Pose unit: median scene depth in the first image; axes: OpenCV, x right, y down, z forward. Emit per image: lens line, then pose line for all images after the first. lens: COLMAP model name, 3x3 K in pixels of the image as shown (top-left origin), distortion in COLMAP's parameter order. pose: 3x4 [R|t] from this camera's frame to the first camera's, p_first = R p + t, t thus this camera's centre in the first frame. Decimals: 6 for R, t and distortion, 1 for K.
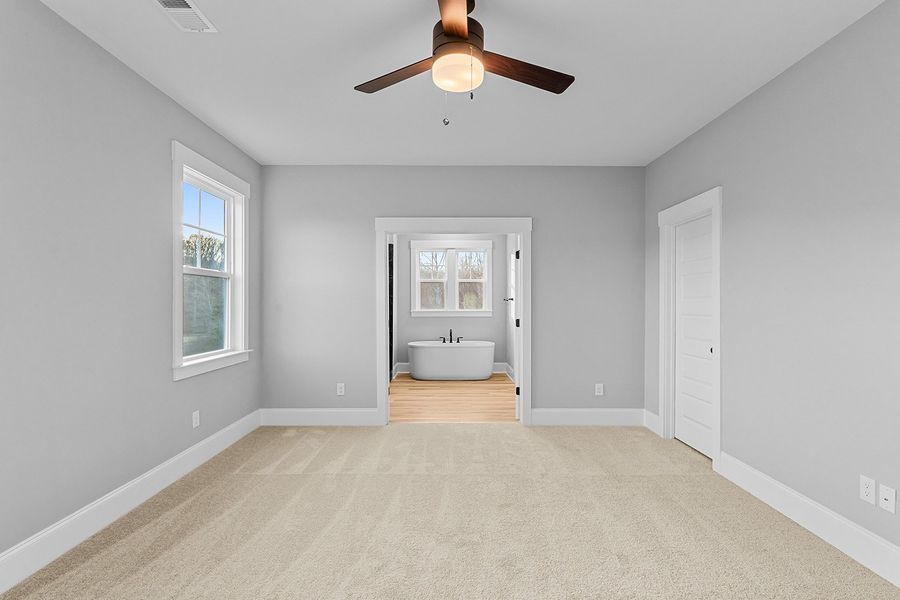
lens RADIAL K [[408.0, 0, 452.7], [0, 408.0, 303.7], [0, 0, 1]] dist [-0.002652, -0.000203]
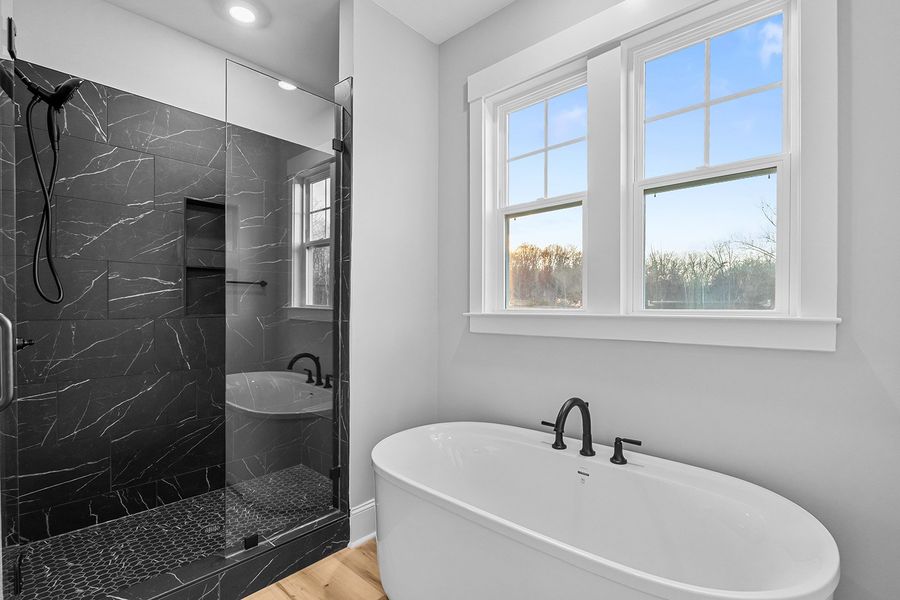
lens RADIAL K [[419.1, 0, 451.7], [0, 419.1, 308.2], [0, 0, 1]] dist [-0.005362, -0.000187]
pose [[0.734679, 0.005543, -0.678392, 0.171036], [-0.006909, 0.999976, 0.000687, 0.024519], [0.678379, 0.004182, 0.734700, 1.350398]]
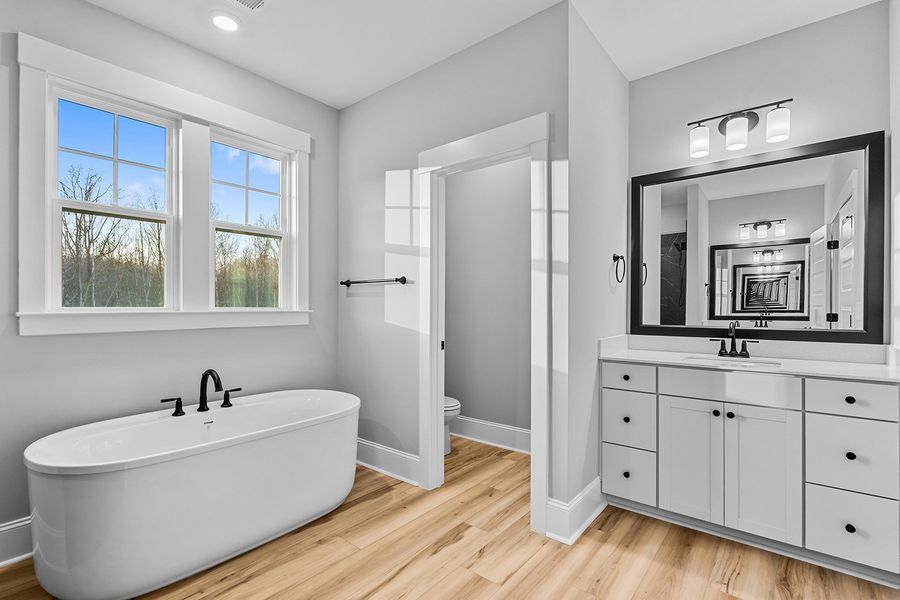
lens RADIAL K [[408.0, 0, 452.7], [0, 408.0, 303.7], [0, 0, 1]] dist [-0.002652, -0.000203]
pose [[0.640476, 0.006186, 0.767954, -0.216694], [0.002269, 0.999948, -0.009947, 0.026247], [-0.767975, 0.008113, 0.640428, 1.120079]]
